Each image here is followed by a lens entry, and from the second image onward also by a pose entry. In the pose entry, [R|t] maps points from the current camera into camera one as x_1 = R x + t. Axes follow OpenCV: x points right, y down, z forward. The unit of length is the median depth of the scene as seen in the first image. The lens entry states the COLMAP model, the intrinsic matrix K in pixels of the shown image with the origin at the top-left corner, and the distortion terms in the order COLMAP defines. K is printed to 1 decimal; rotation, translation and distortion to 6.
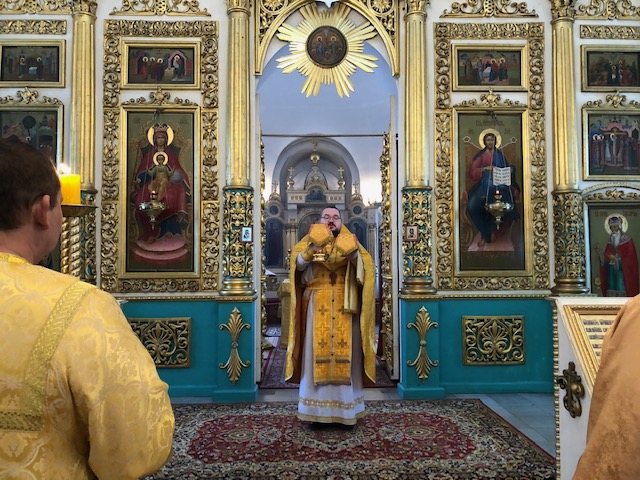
lens RADIAL K [[509.0, 0, 317.1], [0, 509.0, 241.6], [0, 0, 1]] dist [0.021392, -0.021181]
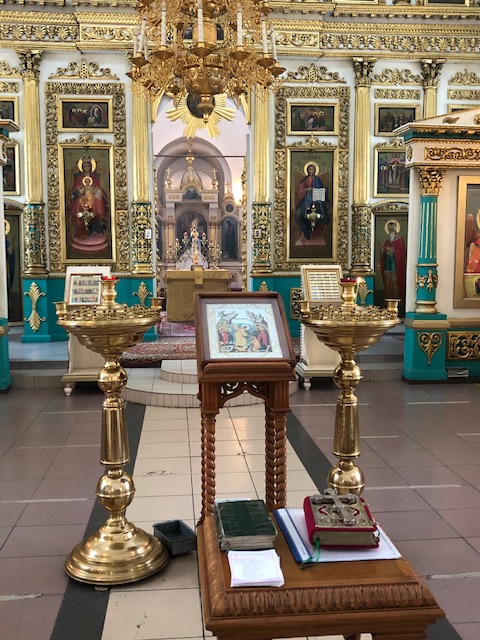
lens RADIAL K [[655.2, 0, 239.7], [0, 655.2, 318.6], [0, 0, 1]] dist [0.010677, 0.000000]
pose [[0.997147, -0.007621, 0.075101, -0.015252], [-0.002075, 0.991749, 0.128180, -0.014062], [-0.075458, -0.127970, 0.988903, -0.934193]]
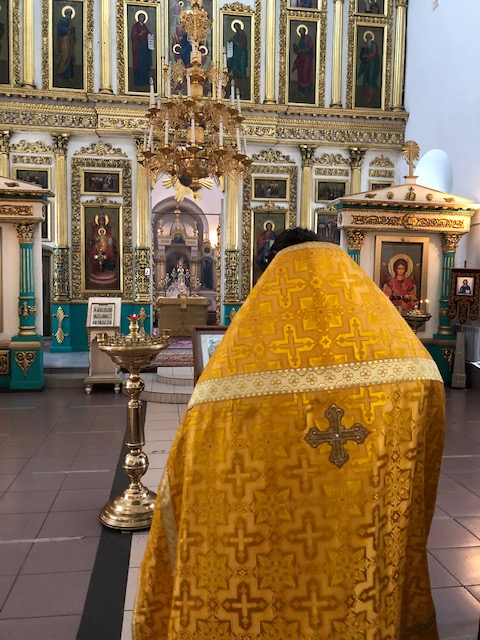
lens RADIAL K [[509.0, 0, 233.3], [0, 509.0, 318.1], [0, 0, 1]] dist [0.021392, -0.021181]
pose [[0.992807, 0.006327, 0.119561, -0.038766], [-0.018743, 0.994504, 0.103010, -0.043870], [-0.118252, -0.104510, 0.987469, -1.011529]]
